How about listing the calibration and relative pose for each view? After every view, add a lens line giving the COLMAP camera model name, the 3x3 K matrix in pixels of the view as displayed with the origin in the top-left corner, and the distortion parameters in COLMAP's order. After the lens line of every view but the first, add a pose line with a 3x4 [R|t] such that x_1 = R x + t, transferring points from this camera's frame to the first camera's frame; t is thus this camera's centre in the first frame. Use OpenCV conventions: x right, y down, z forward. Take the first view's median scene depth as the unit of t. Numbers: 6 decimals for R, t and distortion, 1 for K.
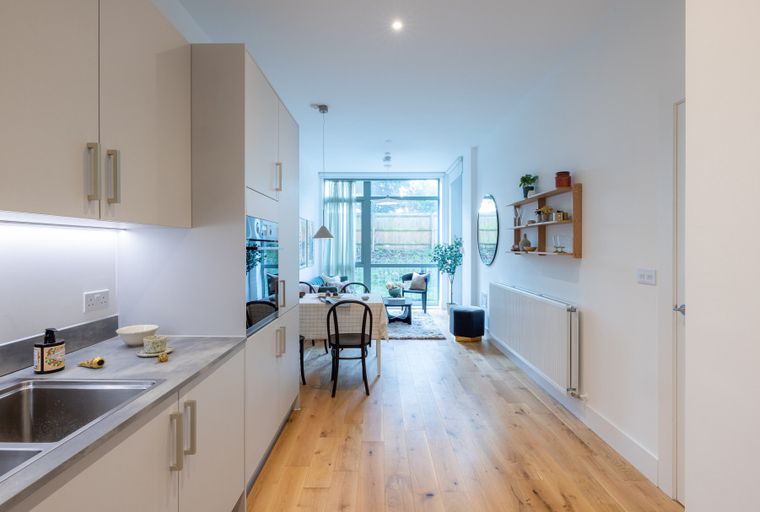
lens RADIAL K [[378.3, 0, 378.2], [0, 378.3, 250.6], [0, 0, 1]] dist [-0.002041, 0.000338]
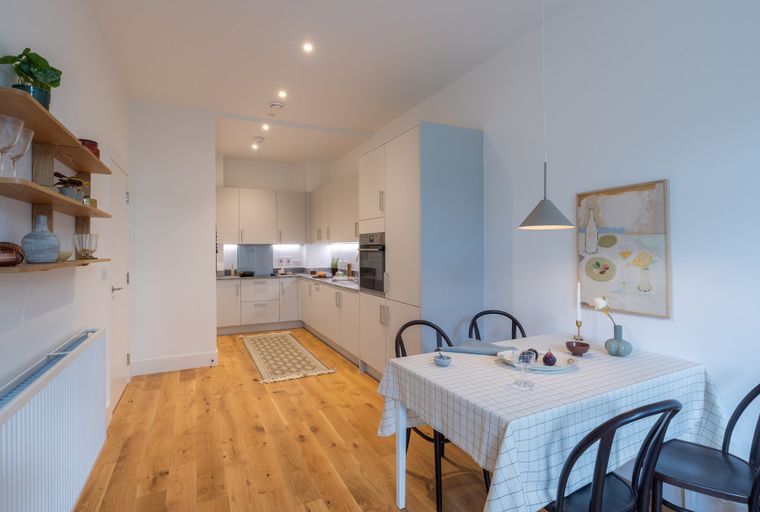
lens RADIAL K [[377.4, 0, 378.1], [0, 377.4, 251.9], [0, 0, 1]] dist [-0.002627, -0.000277]
pose [[-0.895754, 0.006559, -0.444501, 0.308152], [-0.000119, 0.999888, 0.014994, -0.013679], [0.444549, 0.013484, -0.895653, 1.769467]]
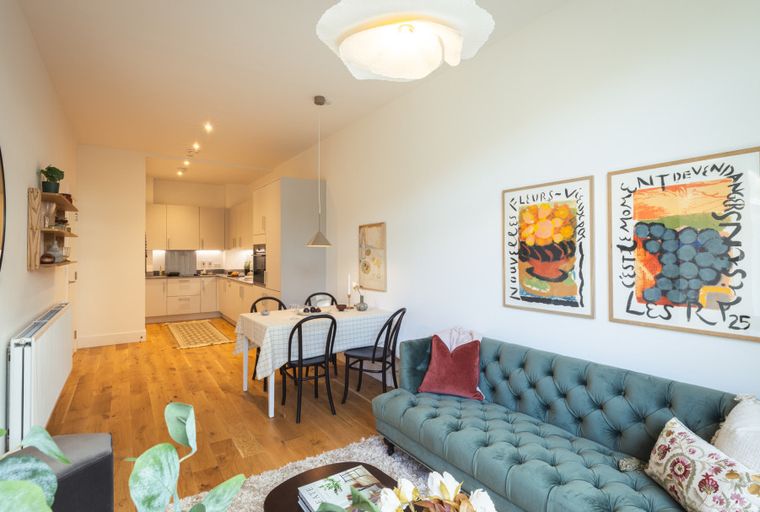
lens RADIAL K [[378.3, 0, 378.2], [0, 378.3, 250.6], [0, 0, 1]] dist [-0.002041, 0.000338]
pose [[-0.825167, -0.004057, -0.564874, 0.331257], [-0.005700, 0.999983, 0.001146, -0.030994], [0.564860, 0.004165, -0.825176, 2.447031]]
